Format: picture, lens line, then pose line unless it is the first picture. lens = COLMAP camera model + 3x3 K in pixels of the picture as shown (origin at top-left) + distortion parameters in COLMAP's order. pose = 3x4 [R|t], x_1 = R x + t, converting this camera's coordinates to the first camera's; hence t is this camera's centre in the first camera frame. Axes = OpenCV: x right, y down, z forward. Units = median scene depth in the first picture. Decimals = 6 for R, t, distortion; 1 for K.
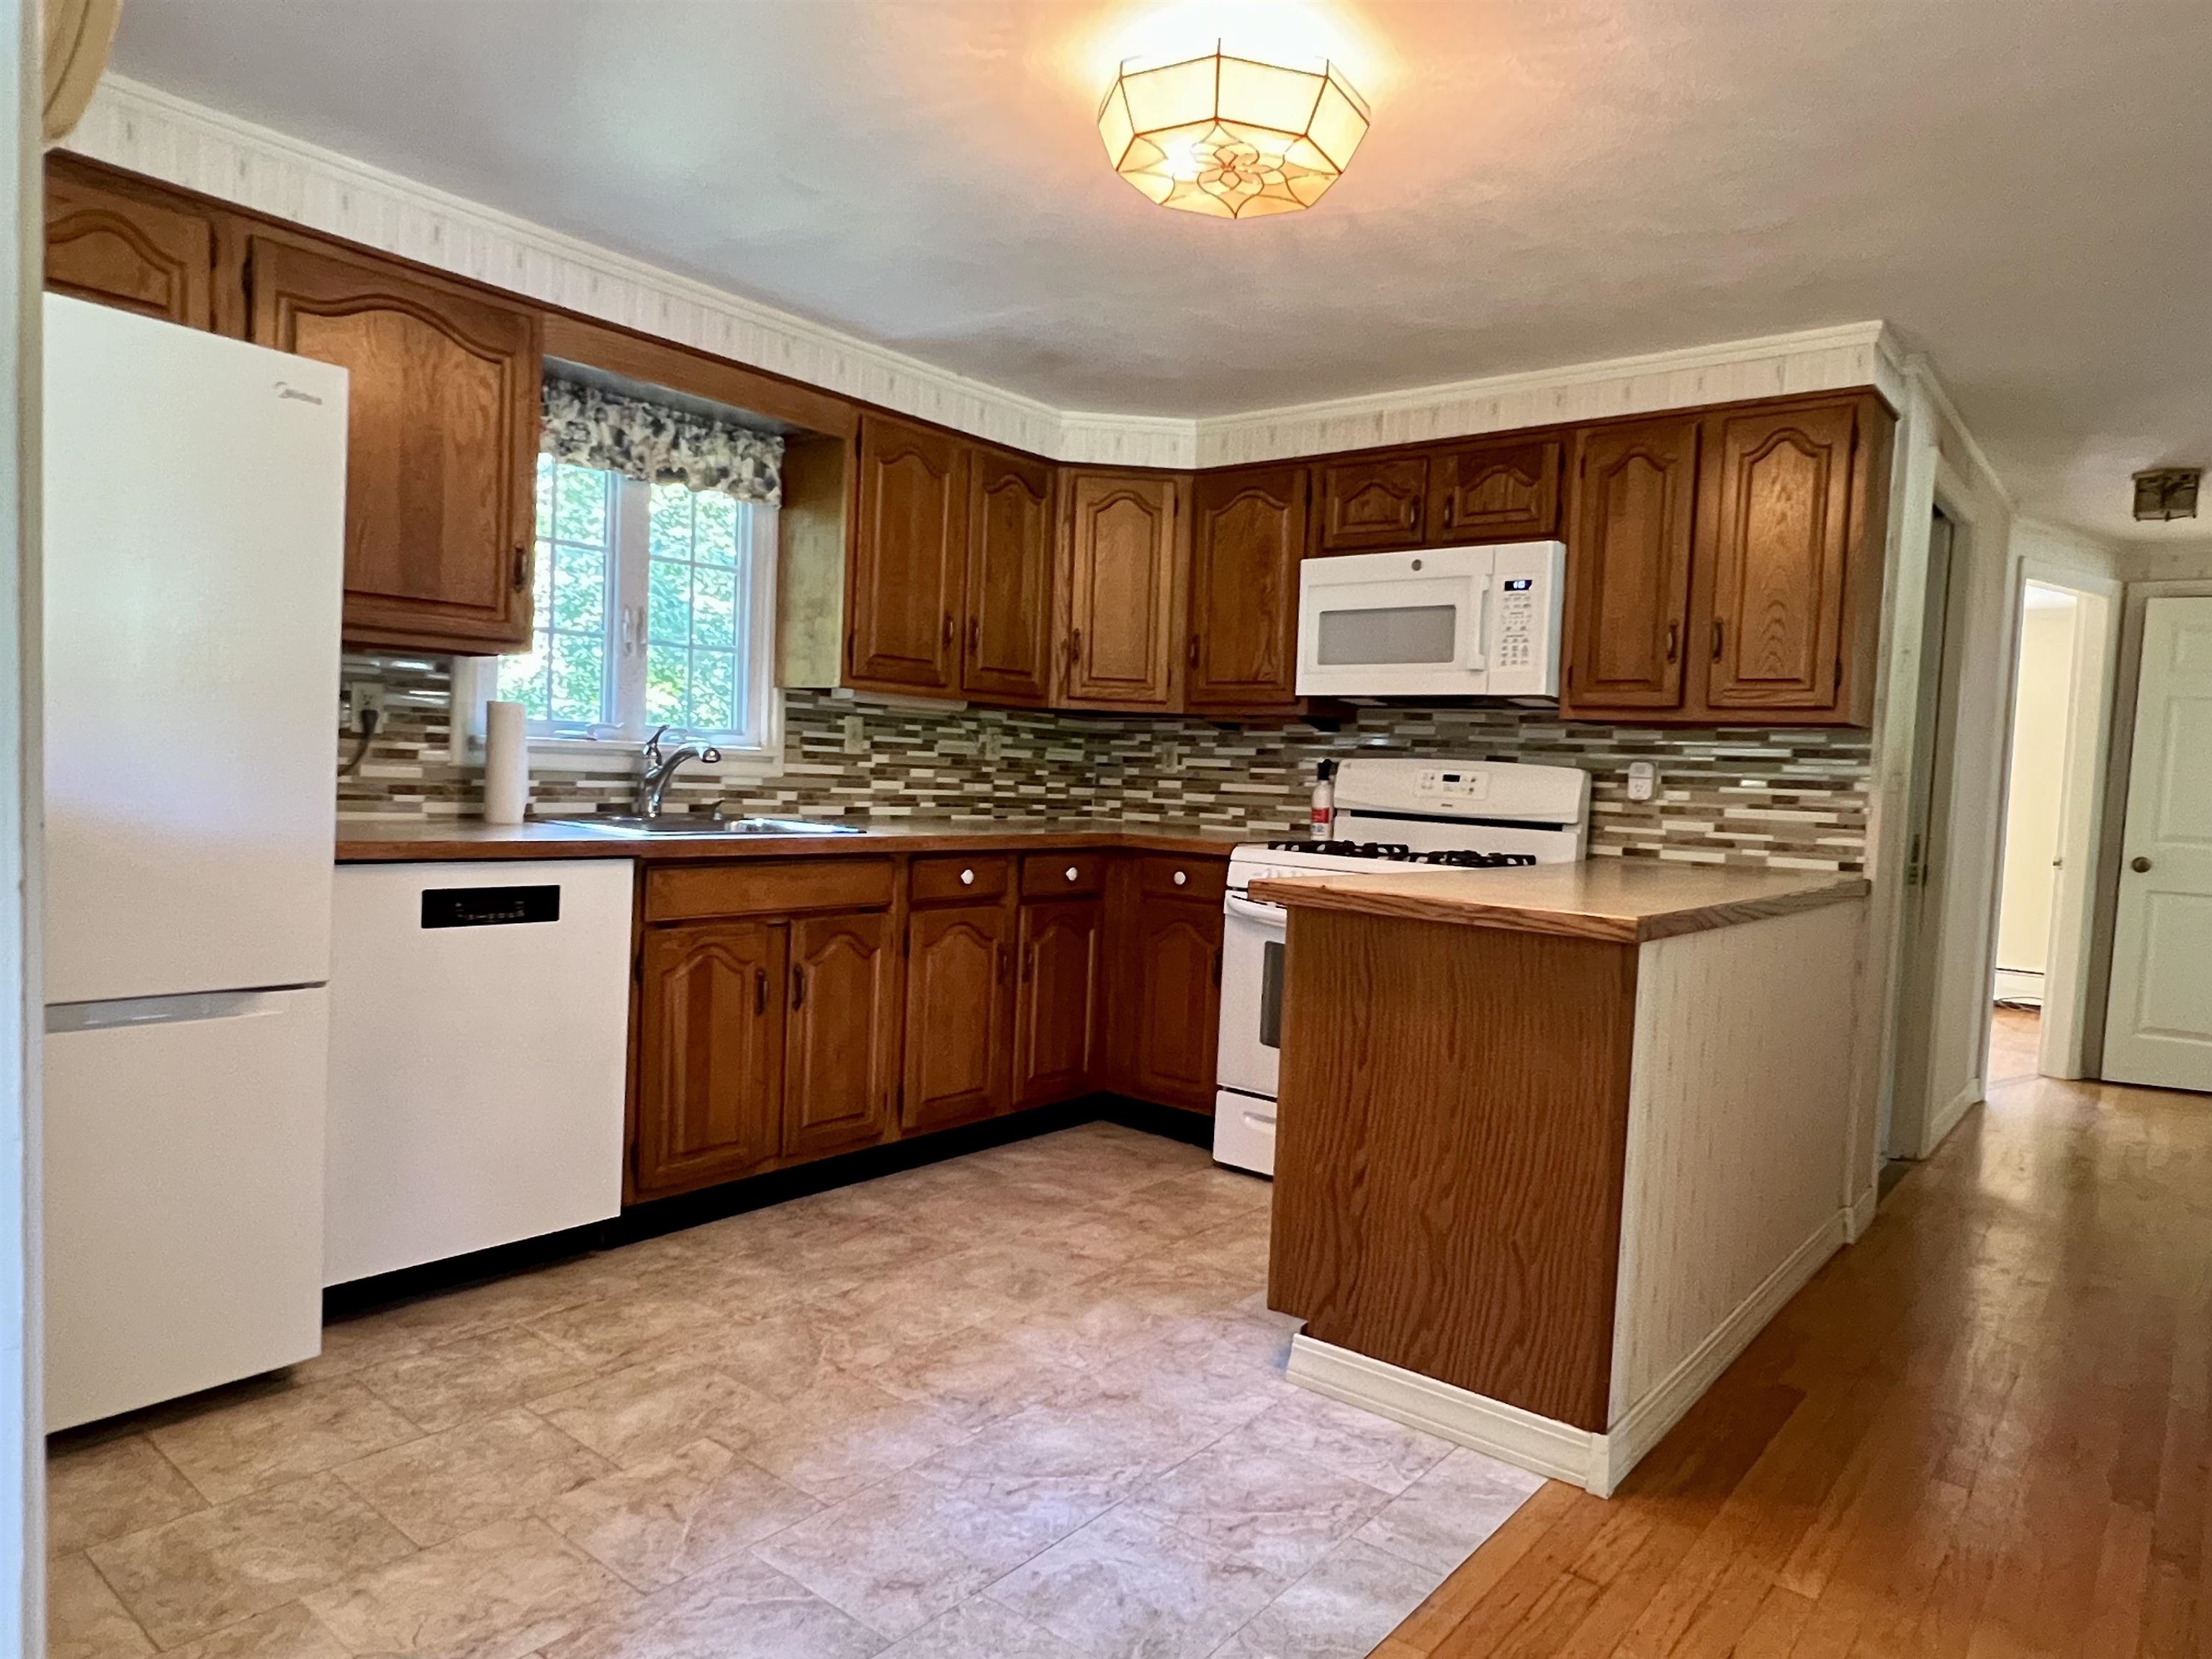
lens RADIAL K [[1368.9, 0, 1106.9], [0, 1368.9, 834.6], [0, 0, 1]] dist [0.001101, -0.000854]
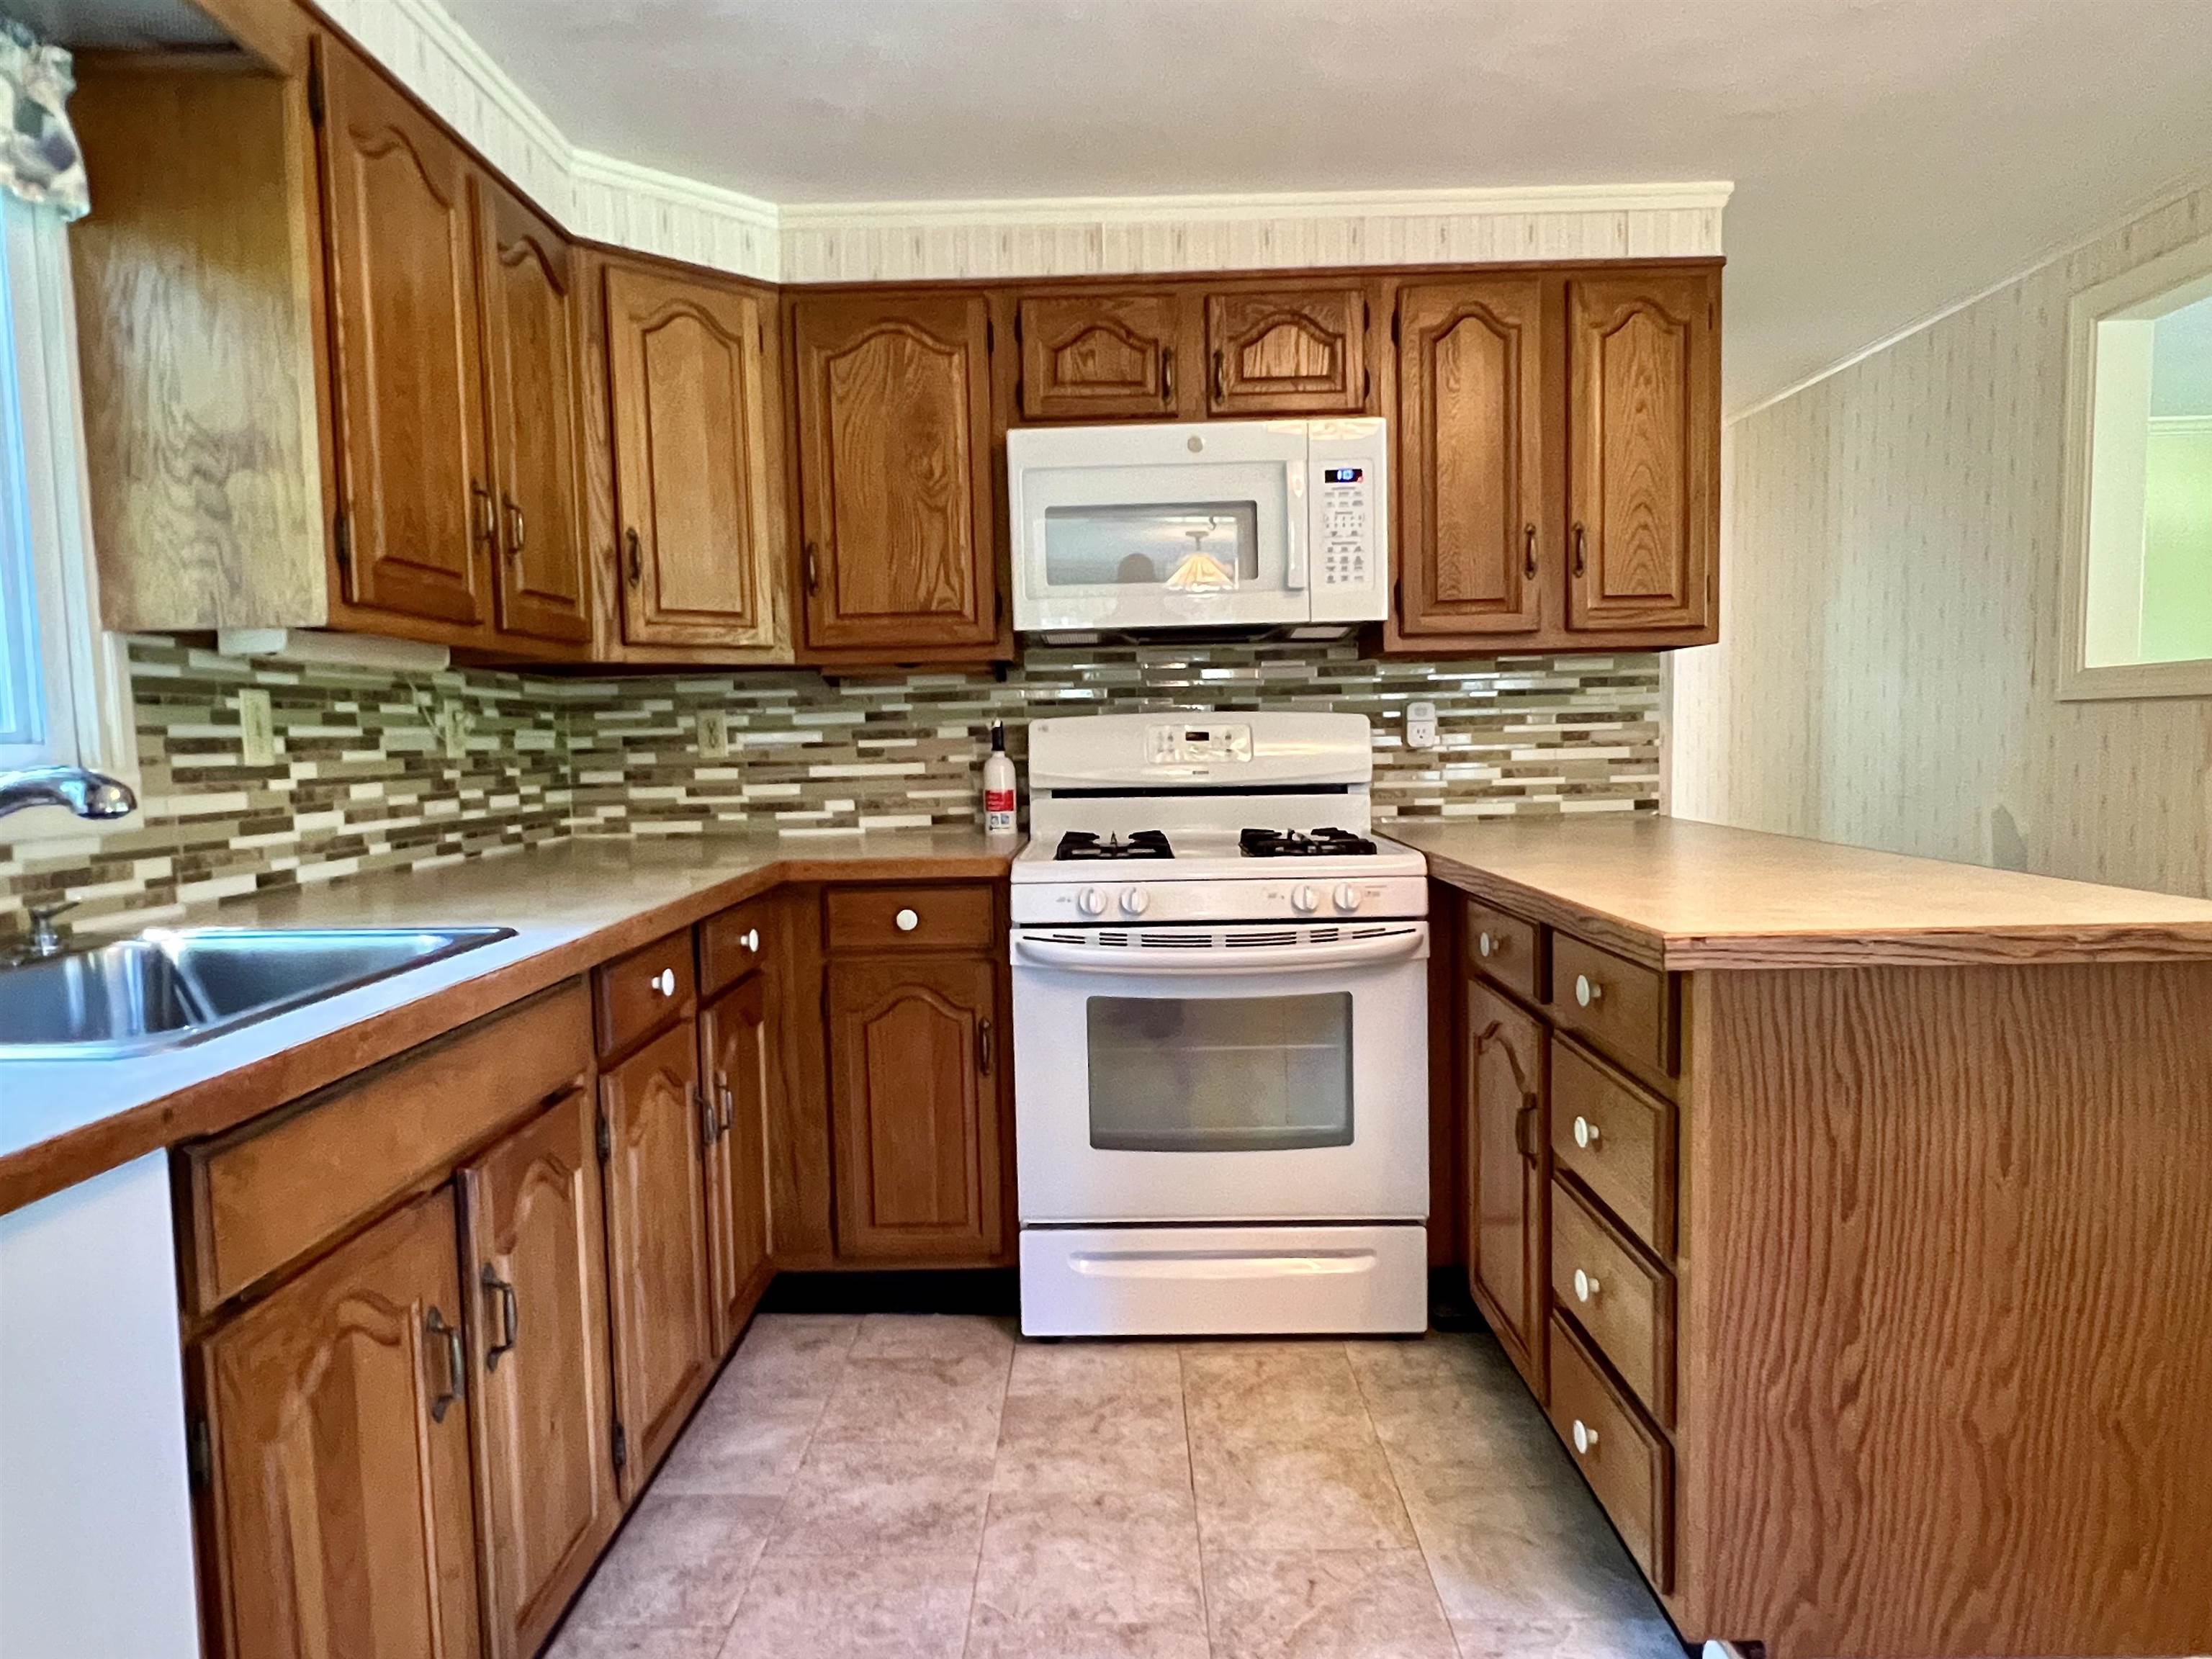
lens RADIAL K [[1368.9, 0, 1102.7], [0, 1368.9, 833.5], [0, 0, 1]] dist [0.001101, -0.000854]
pose [[0.784071, -0.108272, 0.611155, -0.276390], [0.088012, 0.994112, 0.063203, -0.043004], [-0.614400, 0.004233, 0.788984, 0.463923]]
